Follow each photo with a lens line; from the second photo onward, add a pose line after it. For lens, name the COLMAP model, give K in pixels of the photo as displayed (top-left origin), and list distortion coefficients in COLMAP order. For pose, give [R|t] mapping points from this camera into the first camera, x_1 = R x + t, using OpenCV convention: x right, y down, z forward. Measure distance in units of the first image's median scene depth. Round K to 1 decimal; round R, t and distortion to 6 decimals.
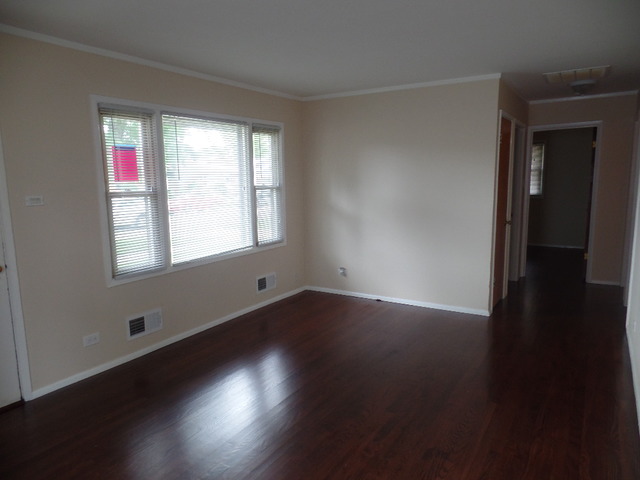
lens RADIAL K [[446.6, 0, 320.7], [0, 446.6, 242.7], [0, 0, 1]] dist [-0.002646, 0.002023]
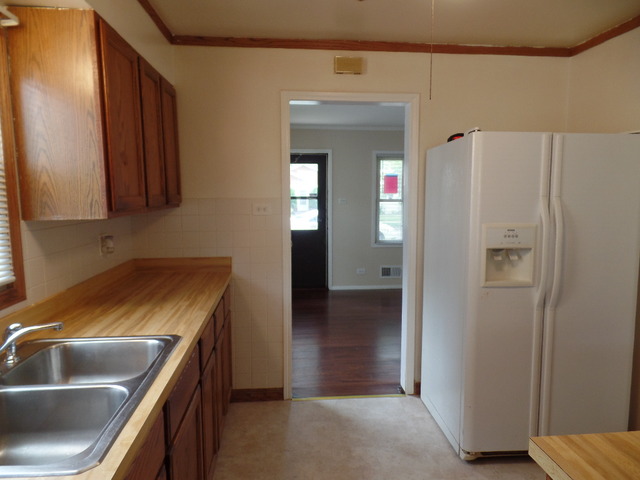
lens RADIAL K [[446.6, 0, 320.7], [0, 446.6, 242.7], [0, 0, 1]] dist [-0.002646, 0.002023]
pose [[0.595715, 0.100931, -0.796829, 0.924529], [-0.126287, 0.991504, 0.031176, 0.047006], [0.793206, 0.082057, 0.603400, -0.353645]]
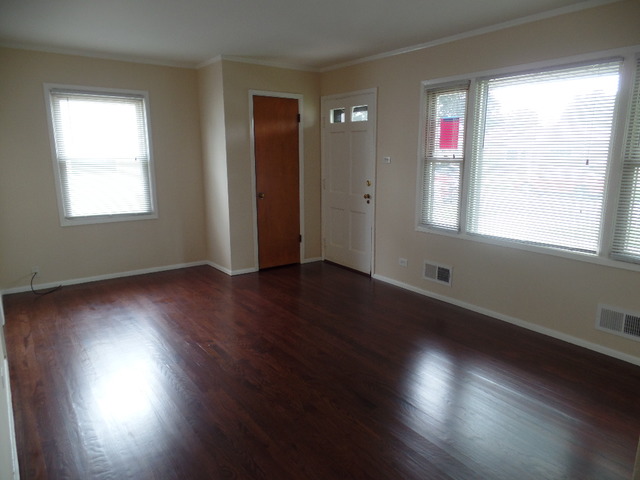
lens RADIAL K [[446.6, 0, 320.7], [0, 446.6, 242.7], [0, 0, 1]] dist [-0.002646, 0.002023]
pose [[-0.378277, 0.197207, -0.904442, 0.800572], [-0.137323, 0.954279, 0.265507, -0.169673], [0.915450, 0.224636, -0.333901, 1.160399]]
